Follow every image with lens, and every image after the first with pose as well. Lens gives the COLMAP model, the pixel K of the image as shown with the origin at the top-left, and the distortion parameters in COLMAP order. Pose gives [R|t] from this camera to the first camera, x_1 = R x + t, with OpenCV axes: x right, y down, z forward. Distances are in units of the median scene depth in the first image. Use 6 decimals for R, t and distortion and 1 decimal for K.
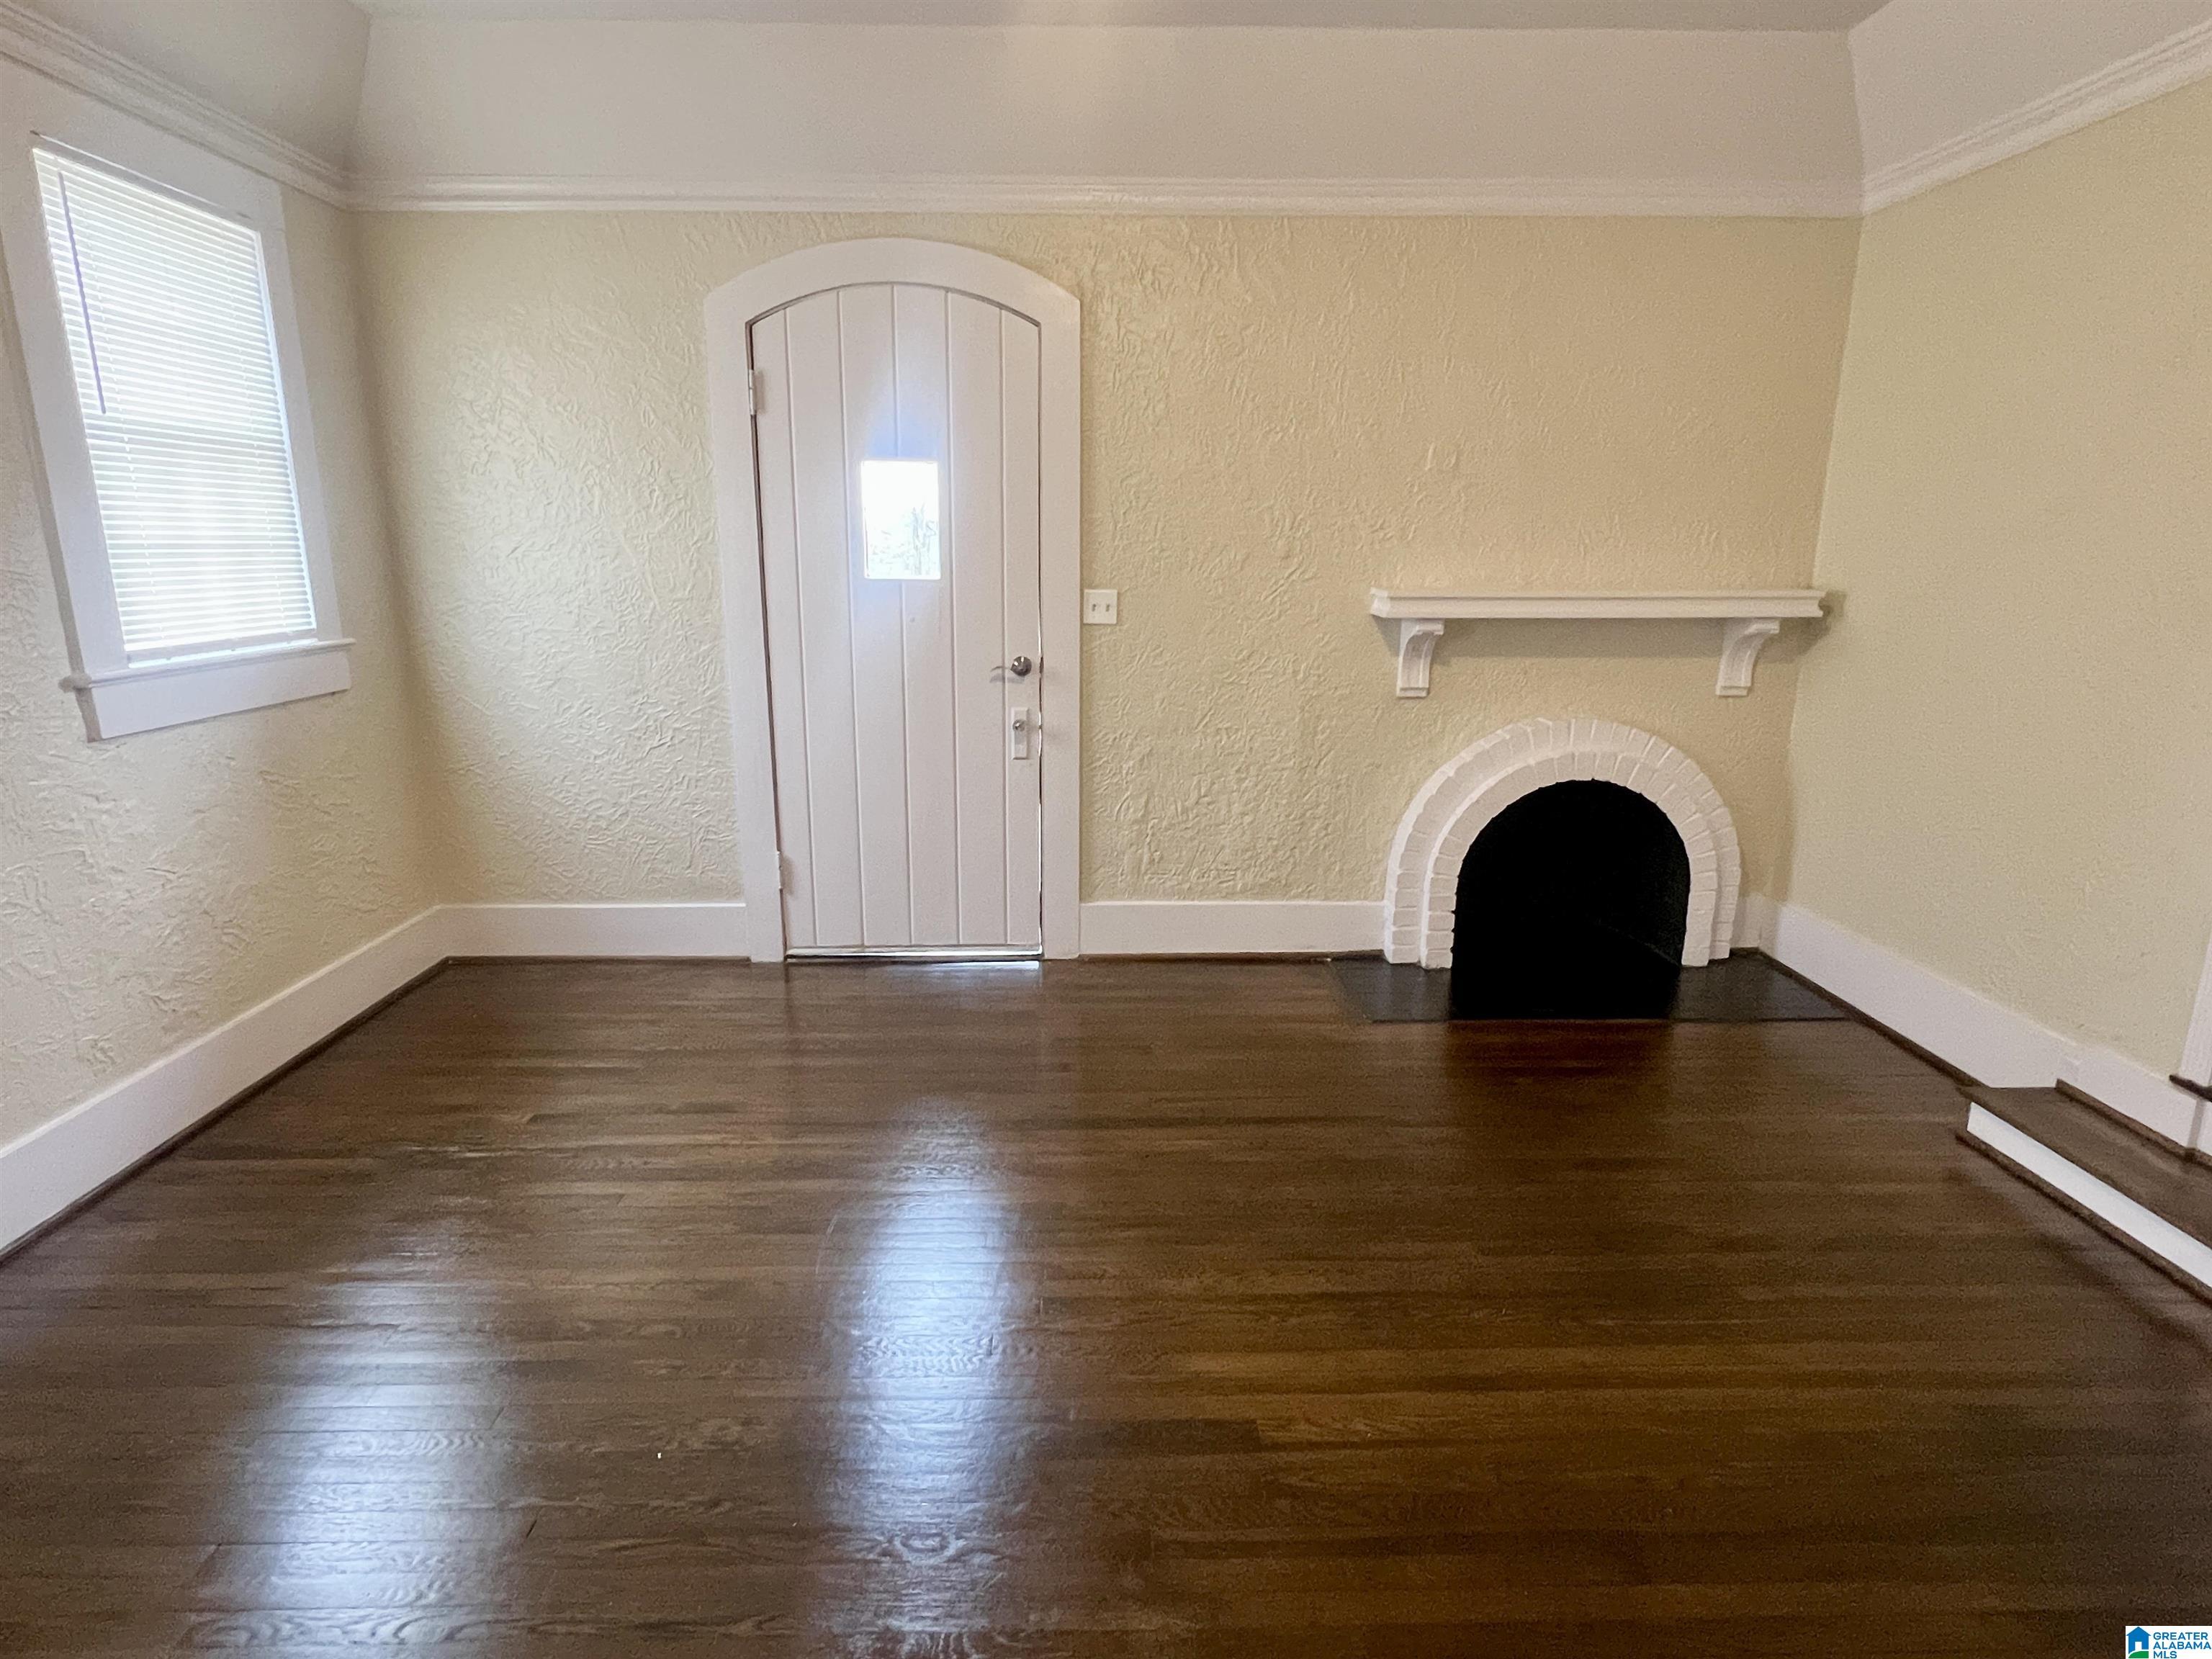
lens RADIAL K [[1191.0, 0, 1096.8], [0, 1191.0, 826.9], [0, 0, 1]] dist [-0.000585, -0.001262]
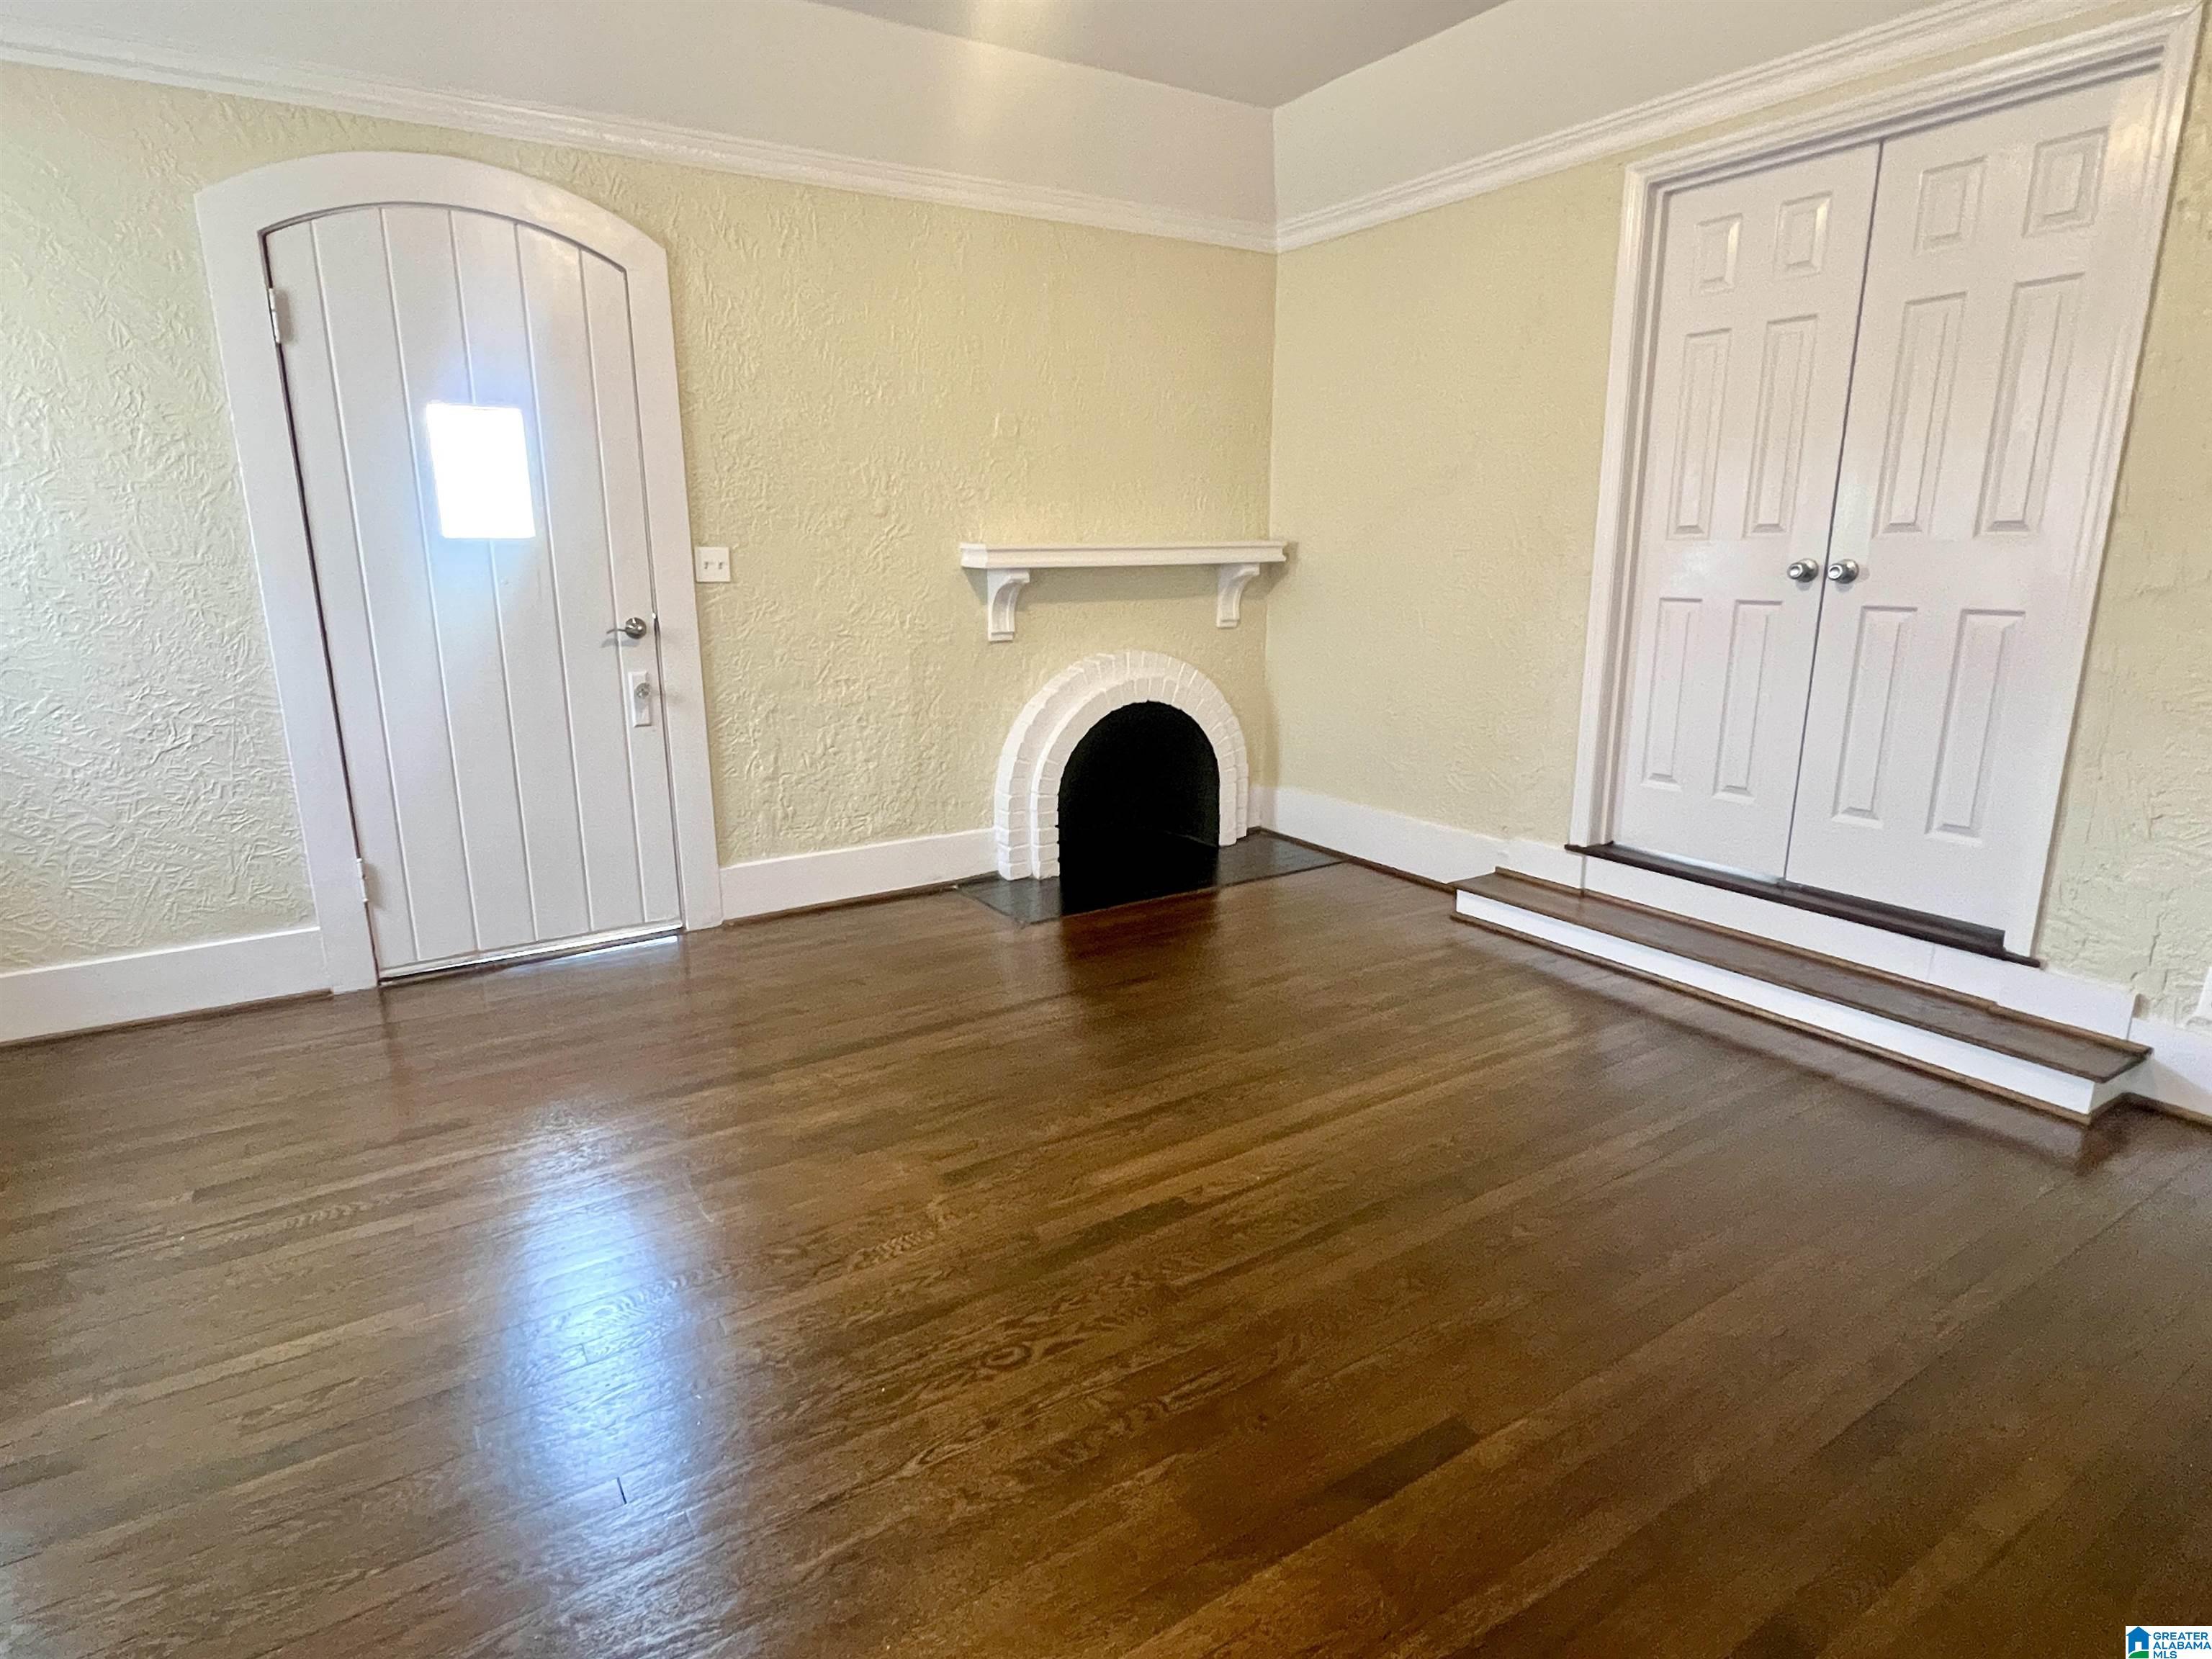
lens RADIAL K [[1191.0, 0, 1096.8], [0, 1191.0, 826.9], [0, 0, 1]] dist [-0.000585, -0.001262]
pose [[0.853587, -0.129350, 0.504636, -0.248147], [0.128105, 0.991057, 0.037343, 0.034722], [-0.504953, 0.032771, 0.862524, -0.008376]]
